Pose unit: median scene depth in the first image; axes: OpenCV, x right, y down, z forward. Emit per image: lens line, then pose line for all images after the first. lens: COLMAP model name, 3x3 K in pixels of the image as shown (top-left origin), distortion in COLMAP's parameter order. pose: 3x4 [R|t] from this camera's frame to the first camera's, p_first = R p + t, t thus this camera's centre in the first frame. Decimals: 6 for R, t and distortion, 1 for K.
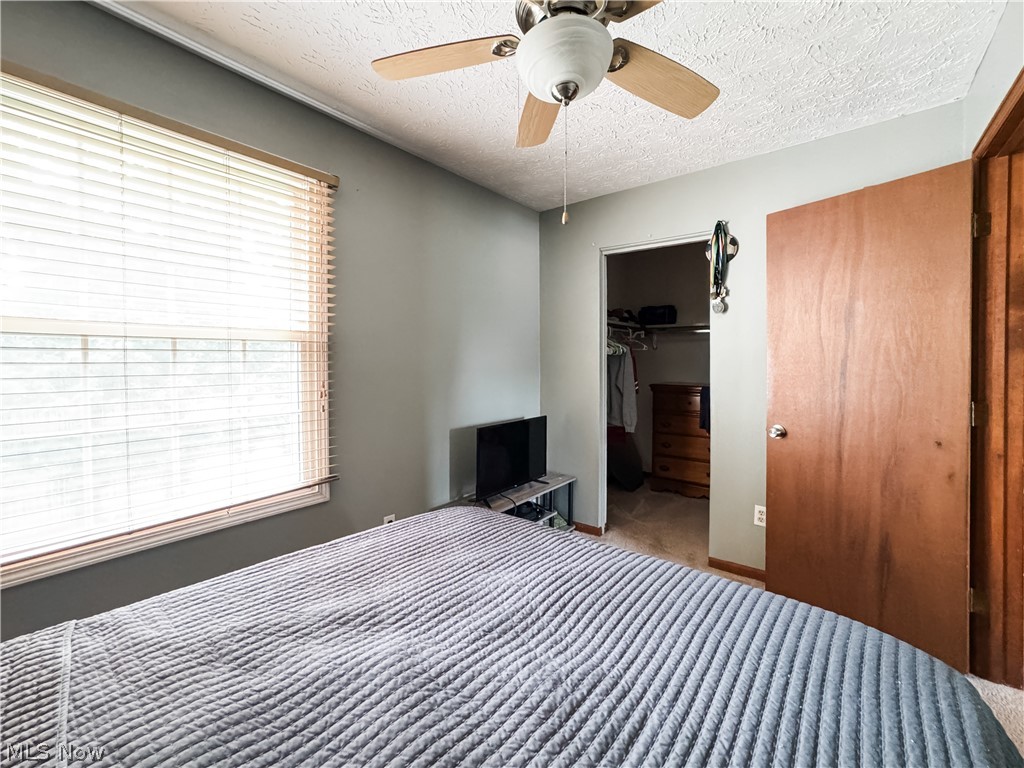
lens RADIAL K [[426.3, 0, 518.4], [0, 426.3, 373.1], [0, 0, 1]] dist [-0.022390, 0.010823]
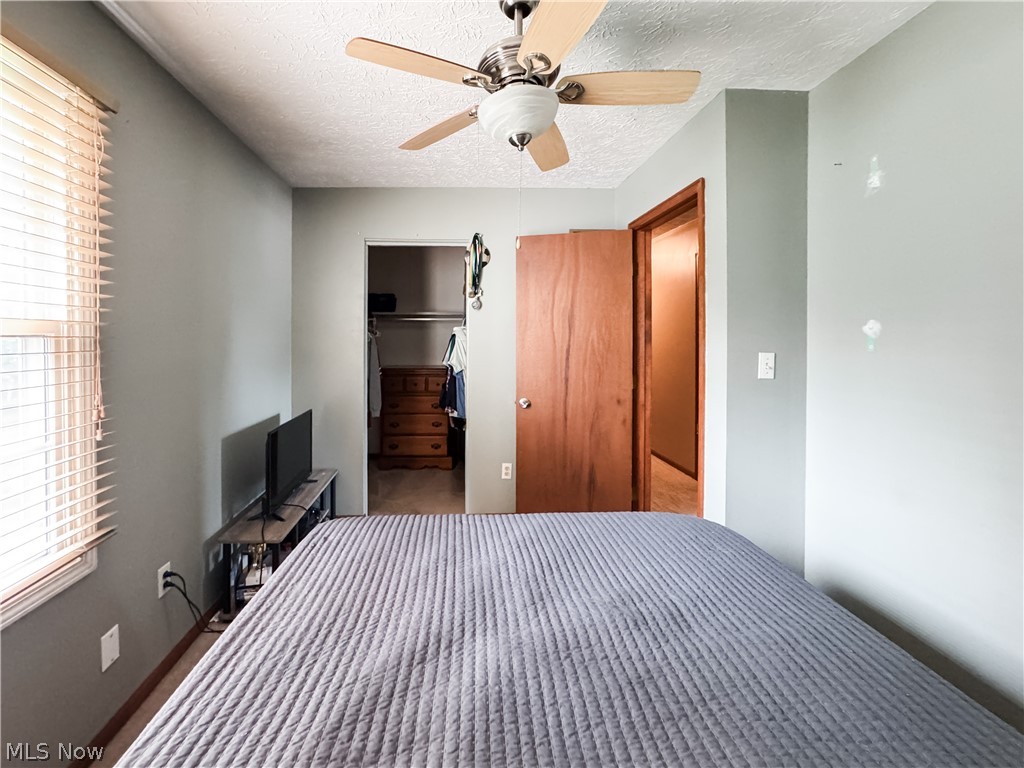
lens RADIAL K [[426.3, 0, 480.9], [0, 426.3, 344.5], [0, 0, 1]] dist [-0.022390, 0.010823]
pose [[0.768499, -0.010123, 0.639771, -0.393364], [0.021827, 0.999708, -0.010400, -0.038380], [-0.639479, 0.021956, 0.768495, 0.083147]]
